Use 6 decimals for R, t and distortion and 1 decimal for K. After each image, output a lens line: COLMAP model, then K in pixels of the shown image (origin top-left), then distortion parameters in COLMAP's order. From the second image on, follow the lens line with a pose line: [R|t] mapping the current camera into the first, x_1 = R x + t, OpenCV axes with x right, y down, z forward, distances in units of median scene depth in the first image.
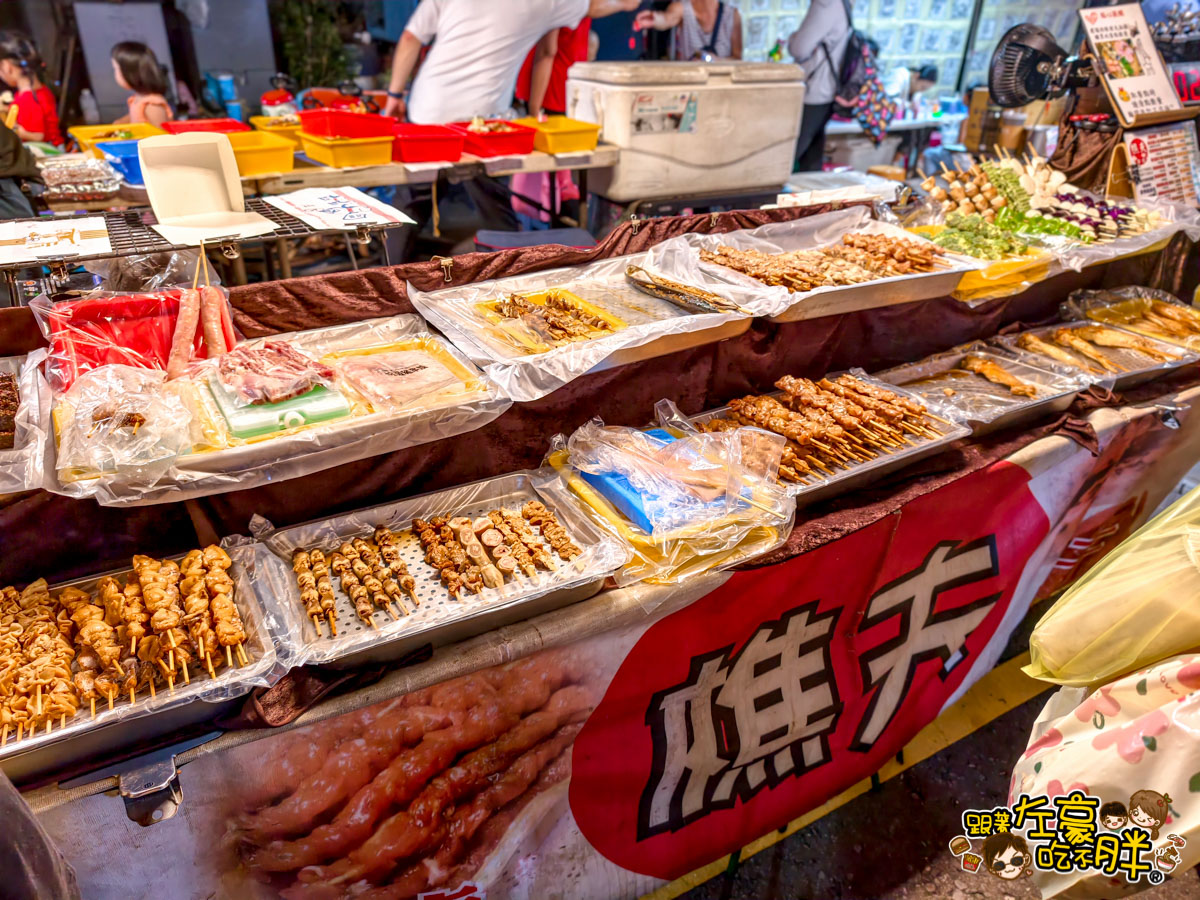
lens RADIAL K [[875.7, 0, 599.8], [0, 875.7, 449.9], [0, 0, 1]] dist [0.008215, 0.002866]
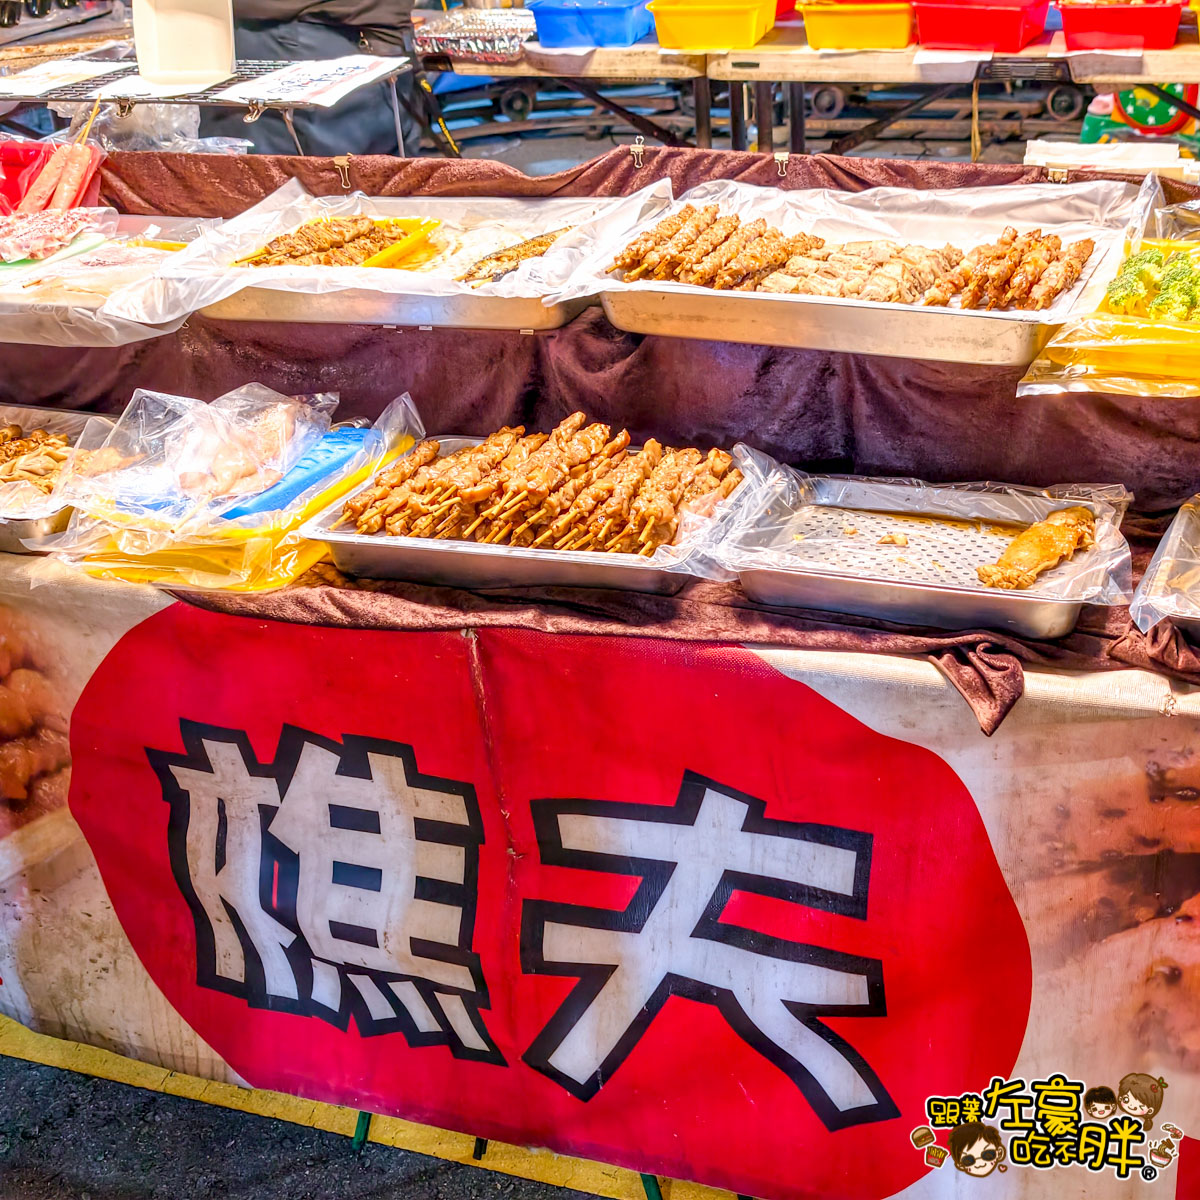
lens RADIAL K [[1764.1, 0, 599.9], [0, 1764.1, 600.0], [0, 0, 1]] dist [0.046755, 0.000000]
pose [[0.634589, 0.295690, -0.714048, 1.149499], [-0.307707, 0.944195, 0.117530, -0.111943], [0.708953, 0.145134, 0.690161, 0.193894]]
